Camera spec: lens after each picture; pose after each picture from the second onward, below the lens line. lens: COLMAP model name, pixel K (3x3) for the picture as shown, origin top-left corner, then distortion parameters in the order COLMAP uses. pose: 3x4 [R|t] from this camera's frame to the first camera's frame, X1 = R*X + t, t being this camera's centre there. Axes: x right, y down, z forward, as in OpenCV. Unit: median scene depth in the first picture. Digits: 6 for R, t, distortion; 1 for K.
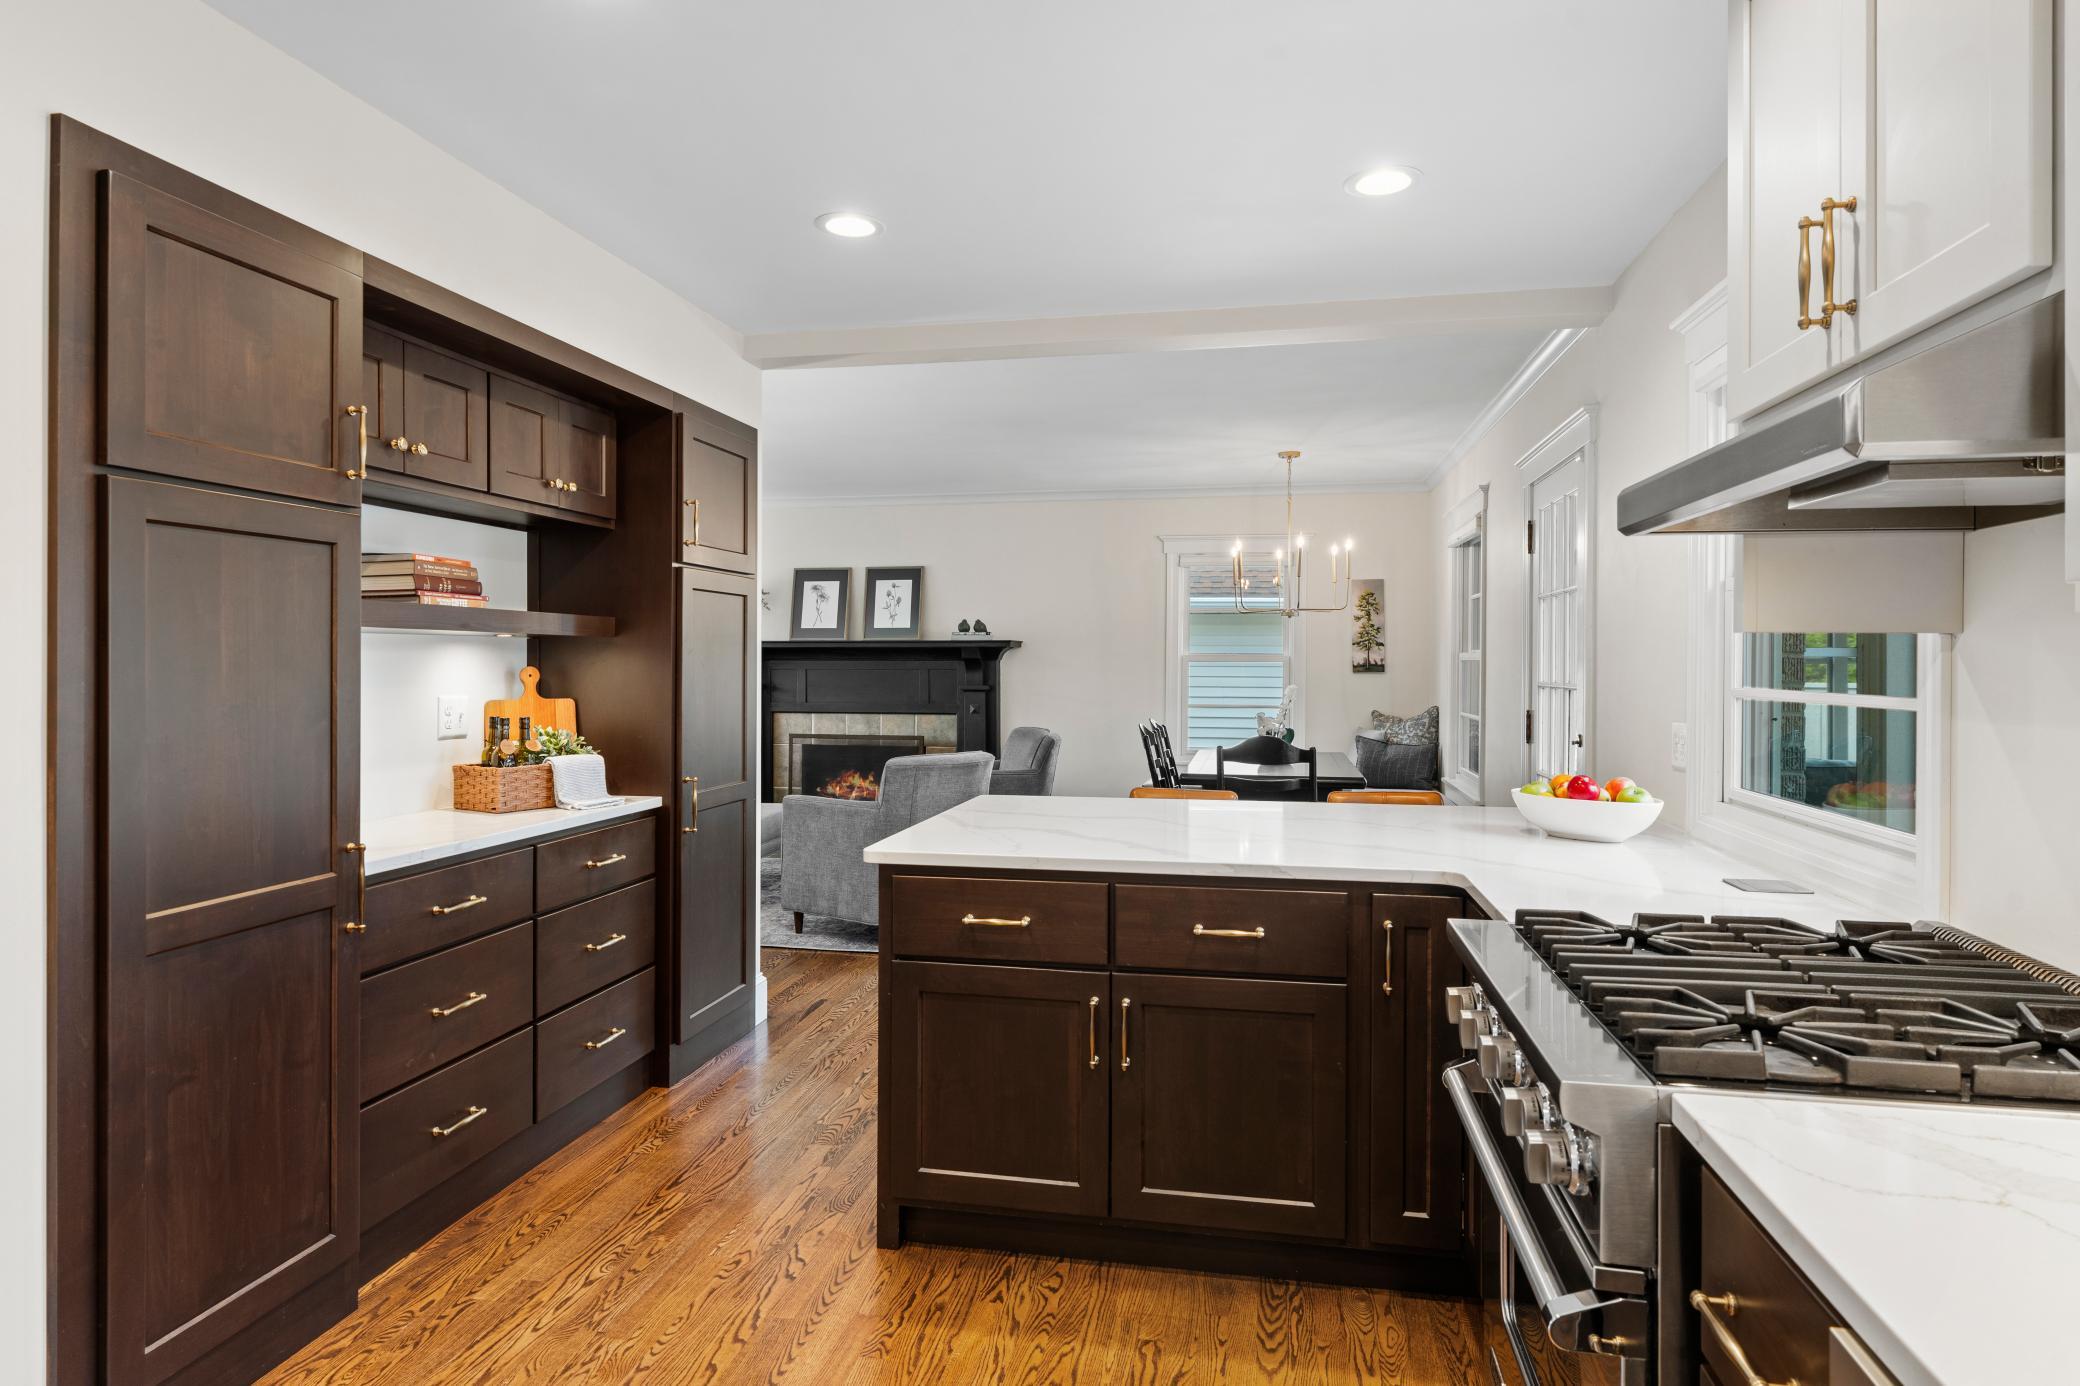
lens RADIAL K [[1089.1, 0, 1042.1], [0, 1089.1, 685.2], [0, 0, 1]] dist [-0.002146, -0.000311]
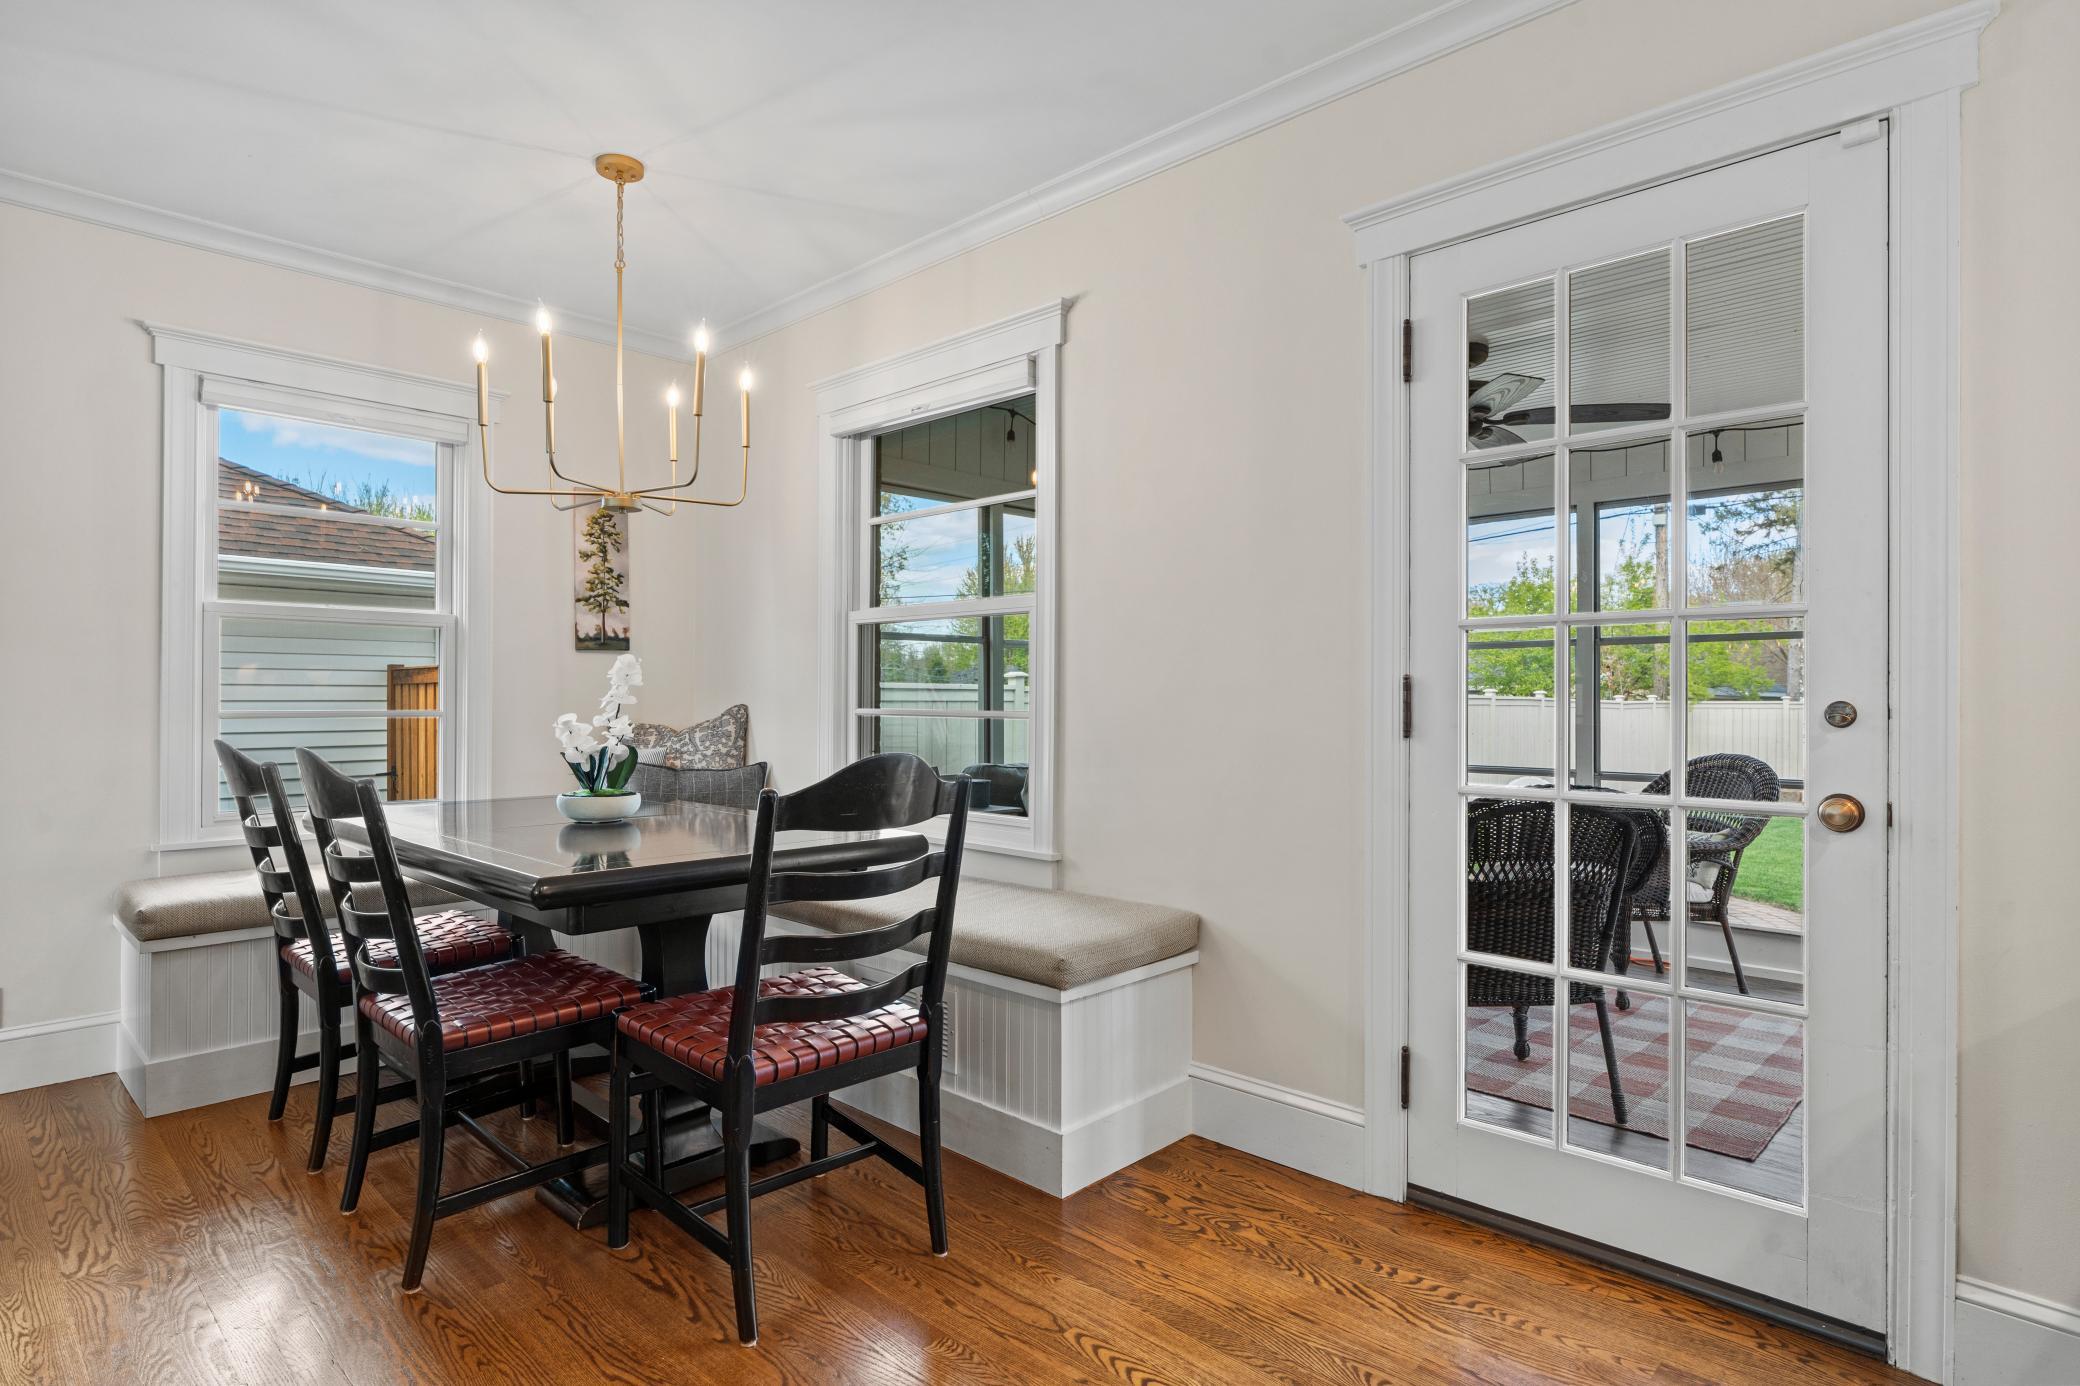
lens RADIAL K [[1089.1, 0, 1042.1], [0, 1089.1, 685.2], [0, 0, 1]] dist [-0.002146, -0.000311]
pose [[0.551950, 0.002844, 0.833873, -0.054463], [0.016981, 0.999748, -0.014649, 0.019100], [-0.833704, 0.022246, 0.551763, 0.487472]]
